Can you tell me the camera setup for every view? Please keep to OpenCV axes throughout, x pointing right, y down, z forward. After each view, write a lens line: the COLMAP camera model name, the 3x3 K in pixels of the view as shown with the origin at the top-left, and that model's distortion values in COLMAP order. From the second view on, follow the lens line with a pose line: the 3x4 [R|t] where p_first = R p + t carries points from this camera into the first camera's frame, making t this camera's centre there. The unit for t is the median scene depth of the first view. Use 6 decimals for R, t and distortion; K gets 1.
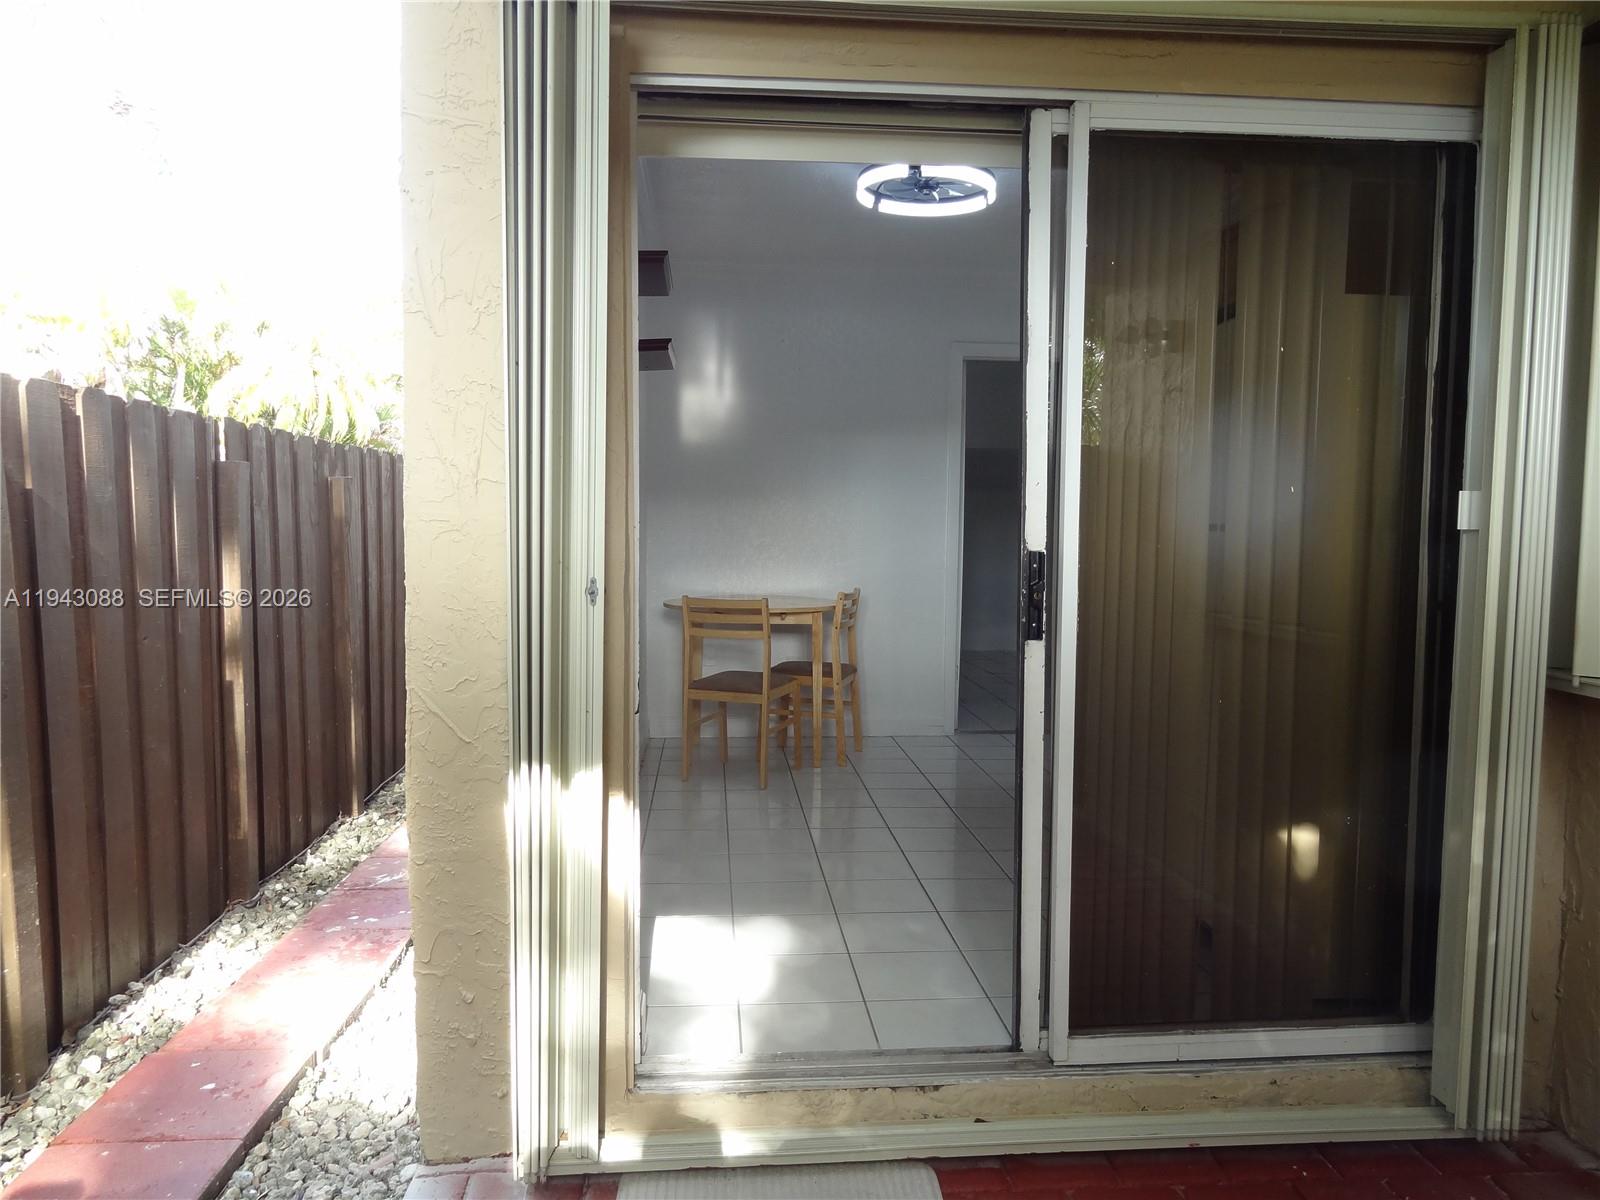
lens RADIAL K [[1133.9, 0, 799.7], [0, 1133.9, 592.8], [0, 0, 1]] dist [0.001994, 0.004297]
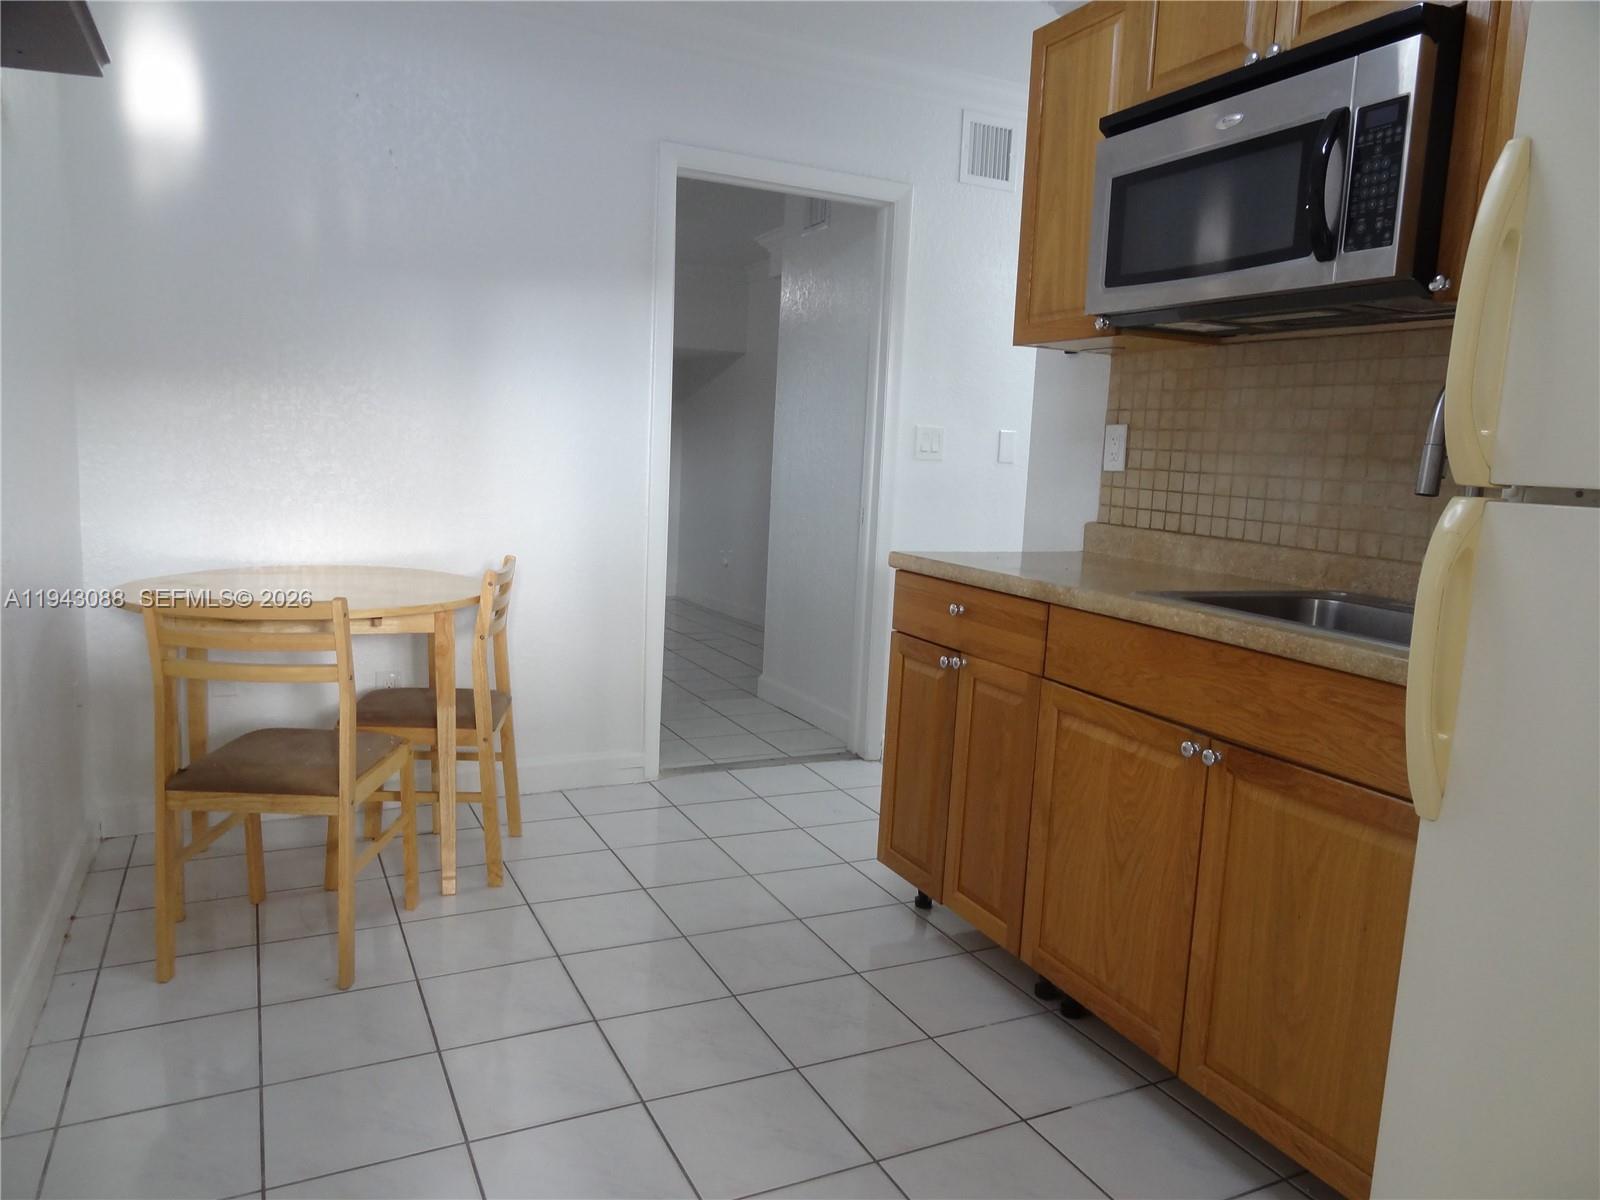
lens RADIAL K [[1133.9, 0, 799.7], [0, 1133.9, 592.8], [0, 0, 1]] dist [0.001994, 0.004297]
pose [[0.926807, -0.015074, 0.375235, -0.067319], [-0.010501, 0.997763, 0.066020, -0.058122], [-0.375391, -0.065128, 0.924576, 0.979886]]
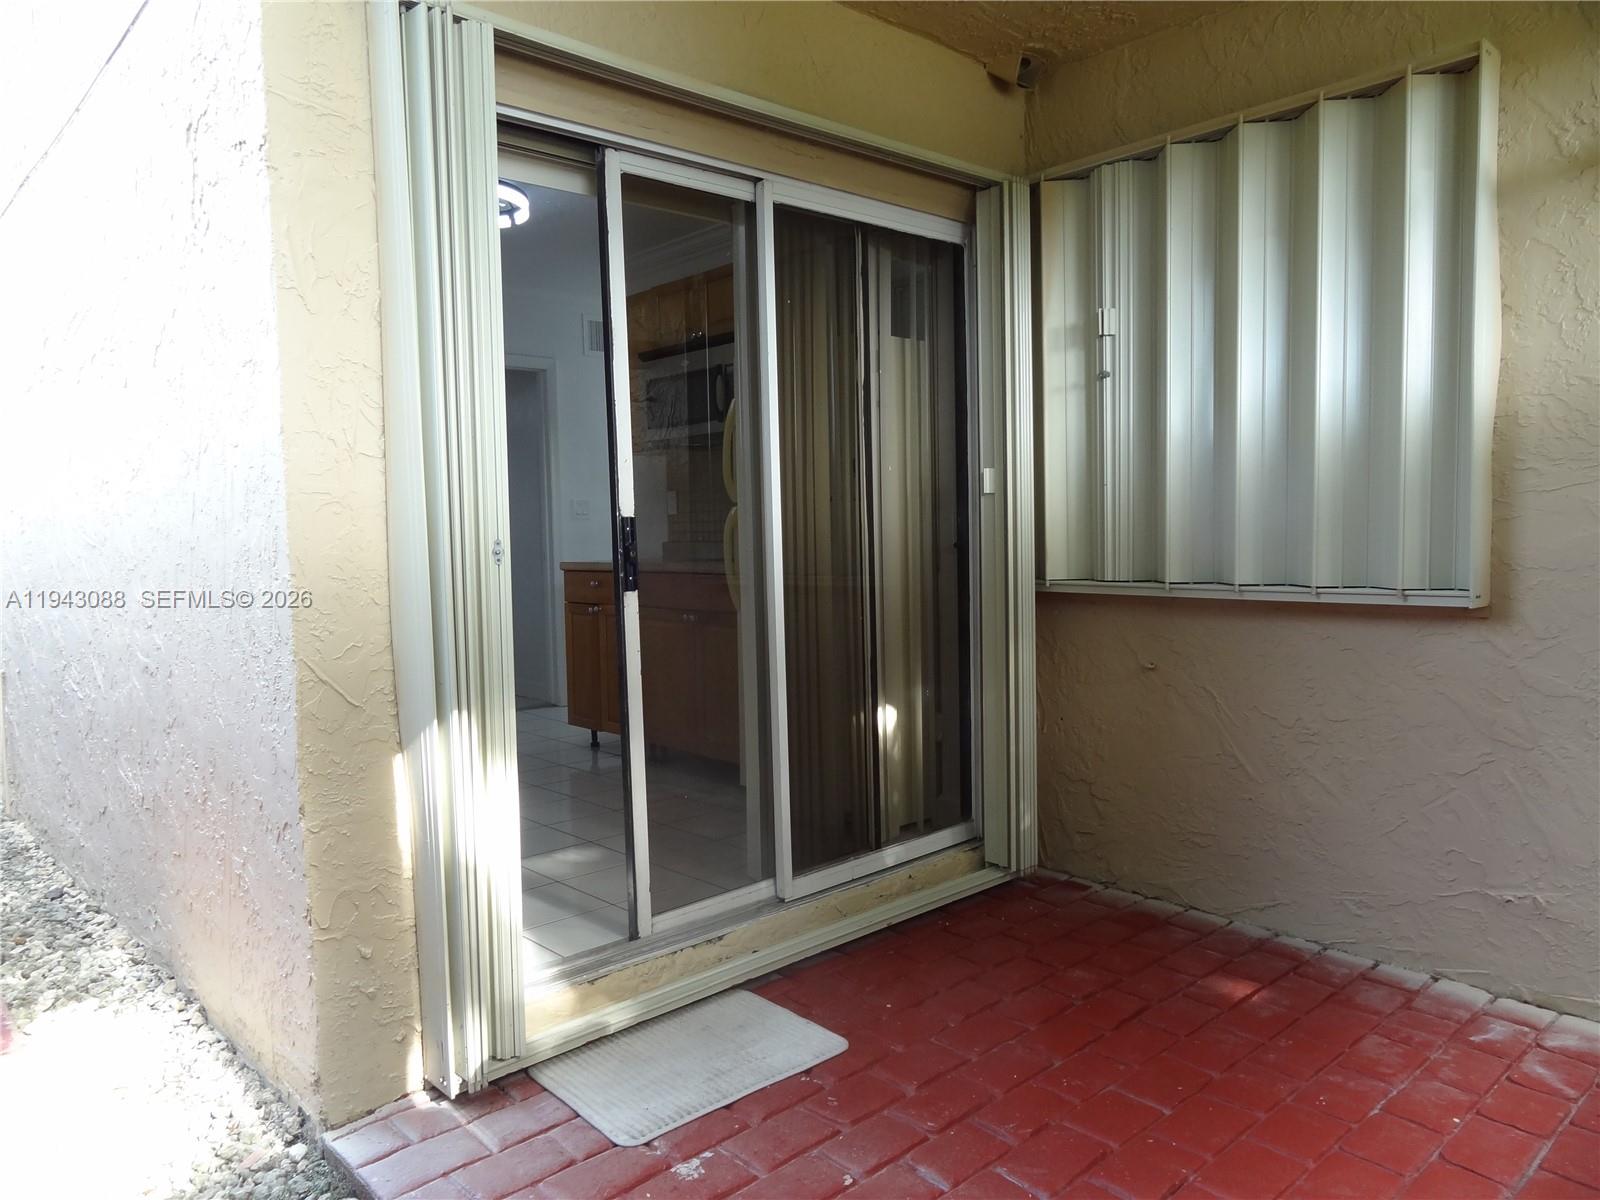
lens RADIAL K [[1133.9, 0, 799.7], [0, 1133.9, 592.8], [0, 0, 1]] dist [0.001994, 0.004297]
pose [[0.785131, -0.065011, 0.615908, -0.575668], [0.072626, 0.997279, 0.012687, 0.042050], [-0.615057, 0.034770, 0.787716, -0.069216]]
